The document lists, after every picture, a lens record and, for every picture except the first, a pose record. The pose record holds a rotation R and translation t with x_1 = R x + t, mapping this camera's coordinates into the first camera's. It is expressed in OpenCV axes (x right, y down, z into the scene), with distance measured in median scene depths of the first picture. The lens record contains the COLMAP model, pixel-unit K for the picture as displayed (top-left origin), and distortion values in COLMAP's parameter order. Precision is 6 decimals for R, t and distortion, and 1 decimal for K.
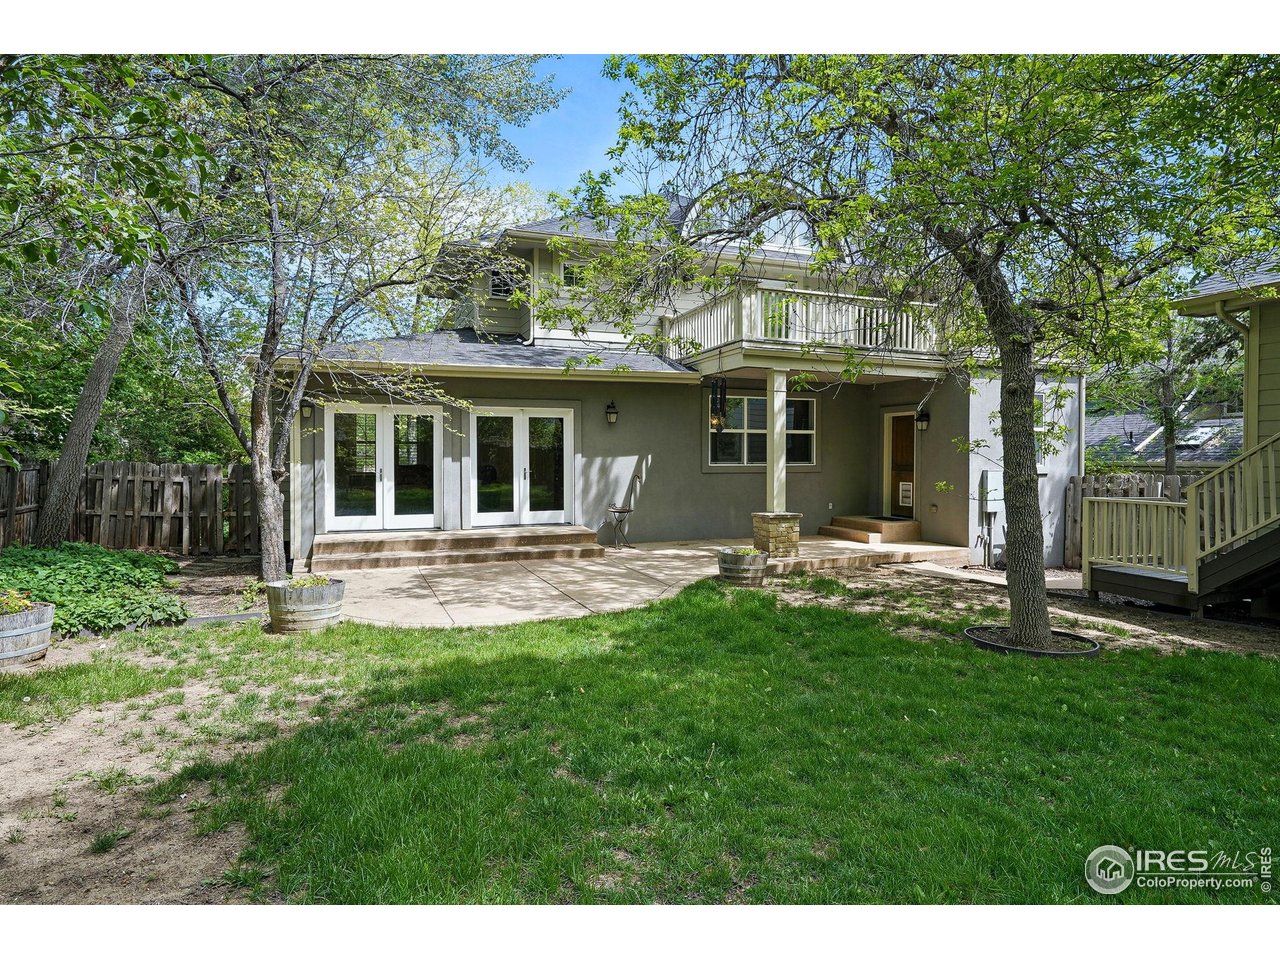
lens RADIAL K [[732.4, 0, 648.8], [0, 732.4, 466.6], [0, 0, 1]] dist [0.003968, -0.001933]
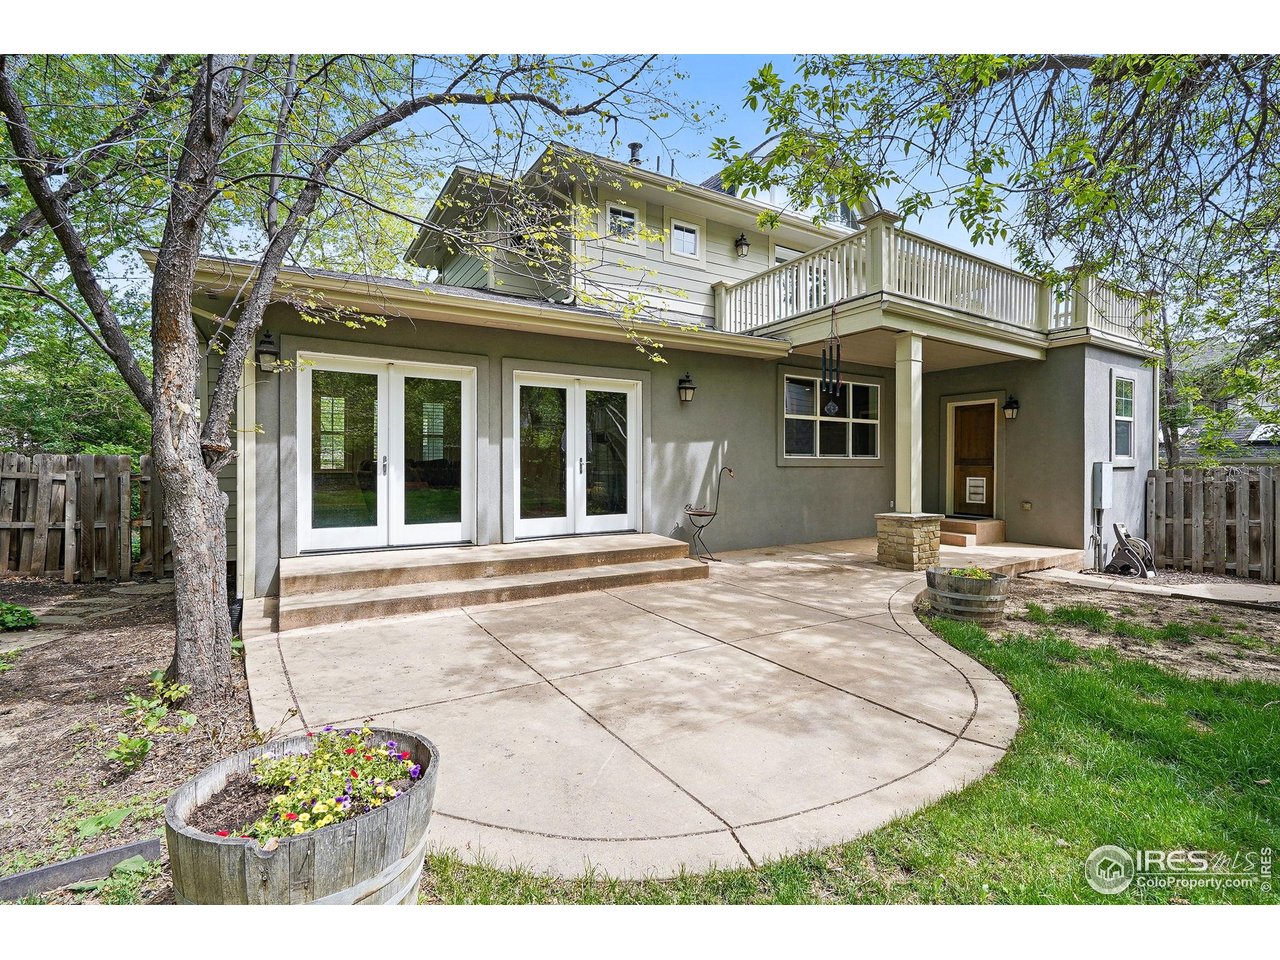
lens RADIAL K [[566.1, 0, 636.8], [0, 566.1, 469.6], [0, 0, 1]] dist [-0.007052, 0.000345]
pose [[0.984828, 0.000092, 0.173531, -0.300588], [0.001029, 0.999979, -0.006374, 0.025140], [-0.173528, 0.006455, 0.984808, 0.593356]]
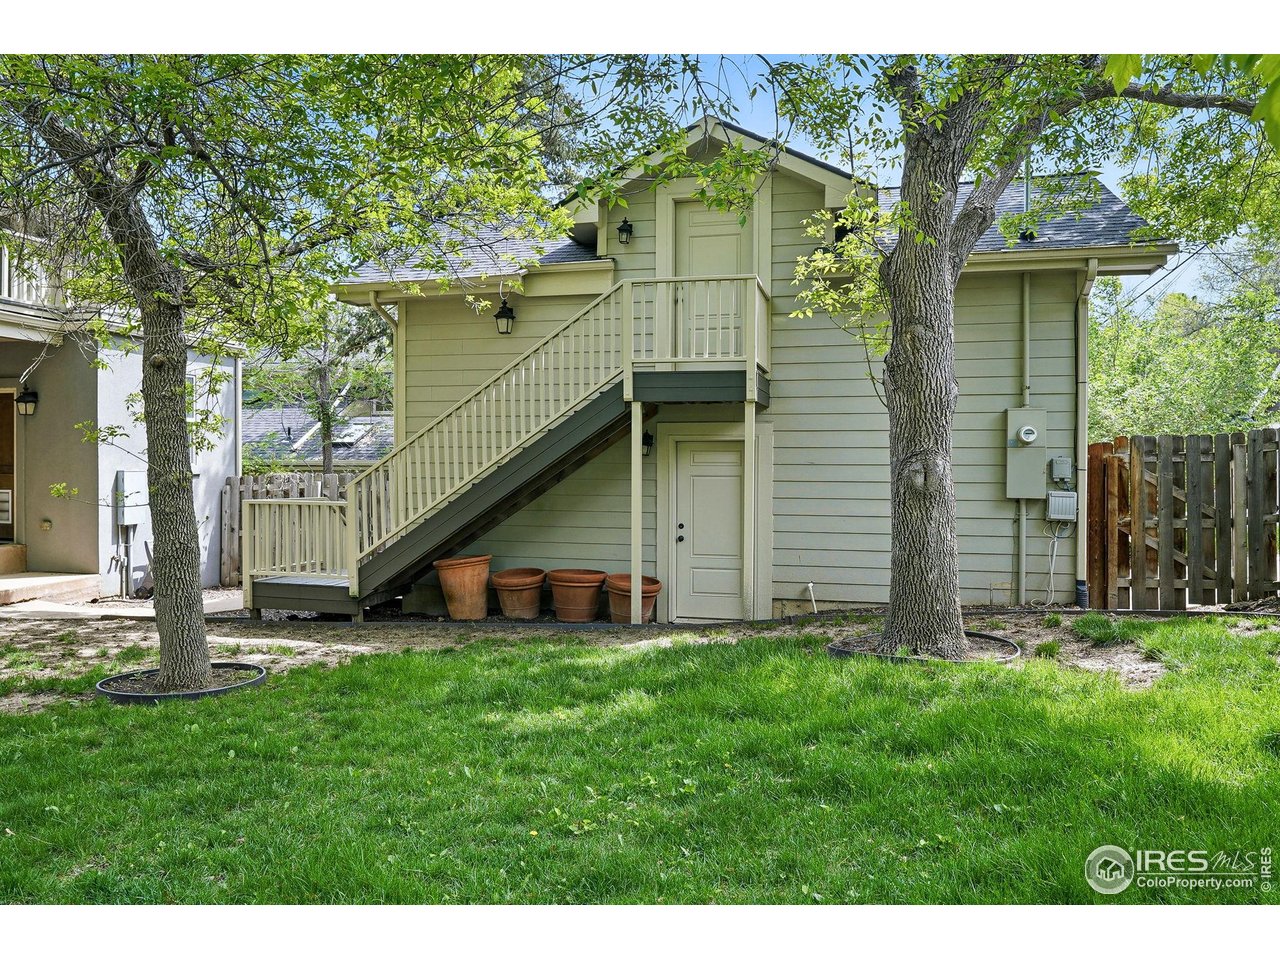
lens RADIAL K [[909.0, 0, 645.6], [0, 909.0, 473.3], [0, 0, 1]] dist [-0.008794, 0.001437]
pose [[0.576154, -0.011678, 0.817257, 0.004680], [0.006884, 0.999932, 0.009435, 0.003774], [-0.817312, 0.000190, 0.576195, 0.015181]]
